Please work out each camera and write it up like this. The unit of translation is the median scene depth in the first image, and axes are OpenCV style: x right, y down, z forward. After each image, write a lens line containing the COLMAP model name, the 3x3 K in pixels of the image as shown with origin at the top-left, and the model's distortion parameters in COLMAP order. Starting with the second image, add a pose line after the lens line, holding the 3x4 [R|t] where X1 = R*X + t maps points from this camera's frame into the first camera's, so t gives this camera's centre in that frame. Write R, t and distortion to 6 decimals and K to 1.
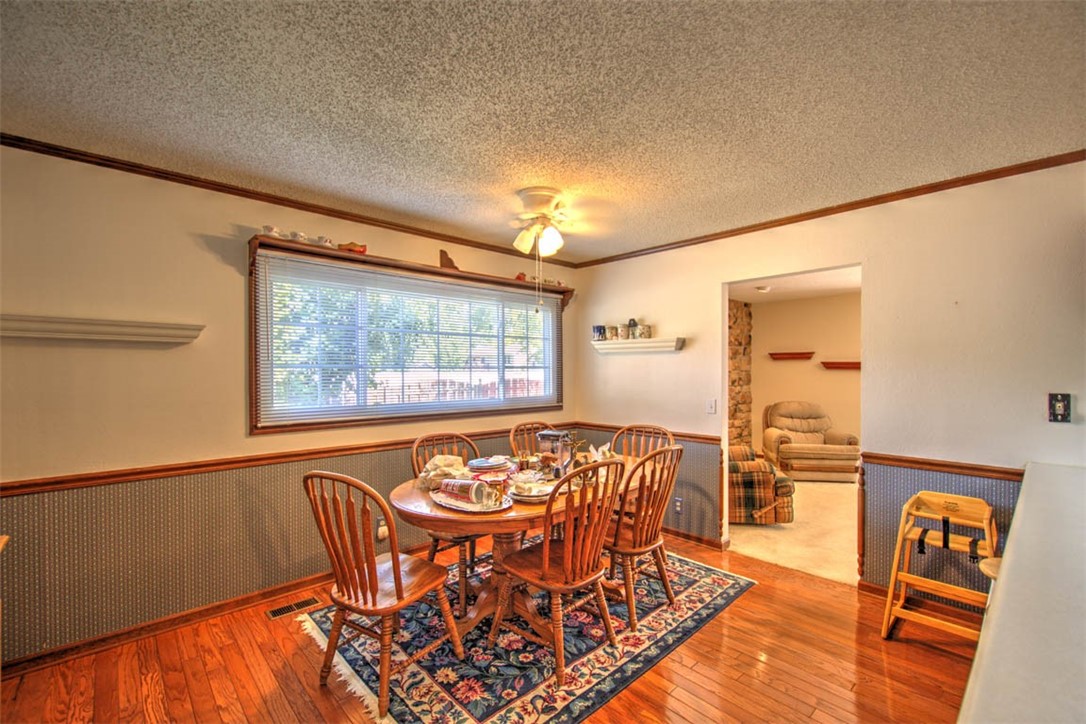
lens RADIAL K [[464.7, 0, 541.7], [0, 464.7, 375.3], [0, 0, 1]] dist [0.008001, -0.004102]
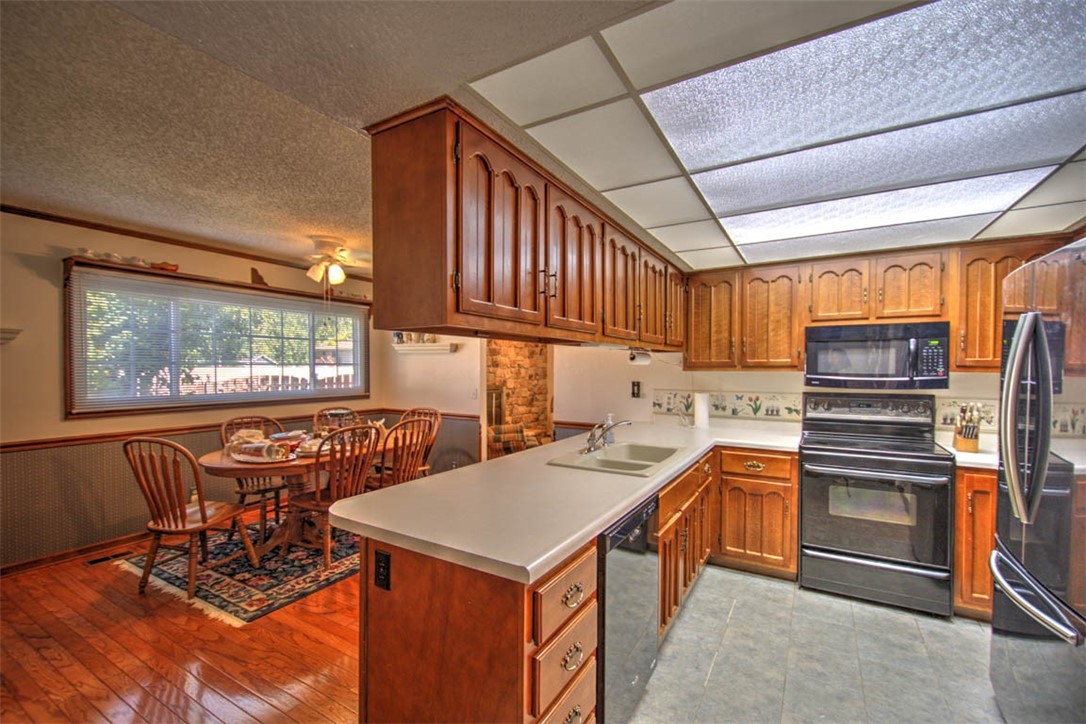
lens RADIAL K [[464.7, 0, 542.5], [0, 464.7, 375.3], [0, 0, 1]] dist [0.008001, -0.004102]
pose [[0.957335, -0.000215, 0.288980, 0.208878], [-0.002390, 0.999960, 0.008662, 0.000091], [-0.288970, -0.008983, 0.957296, -0.511723]]
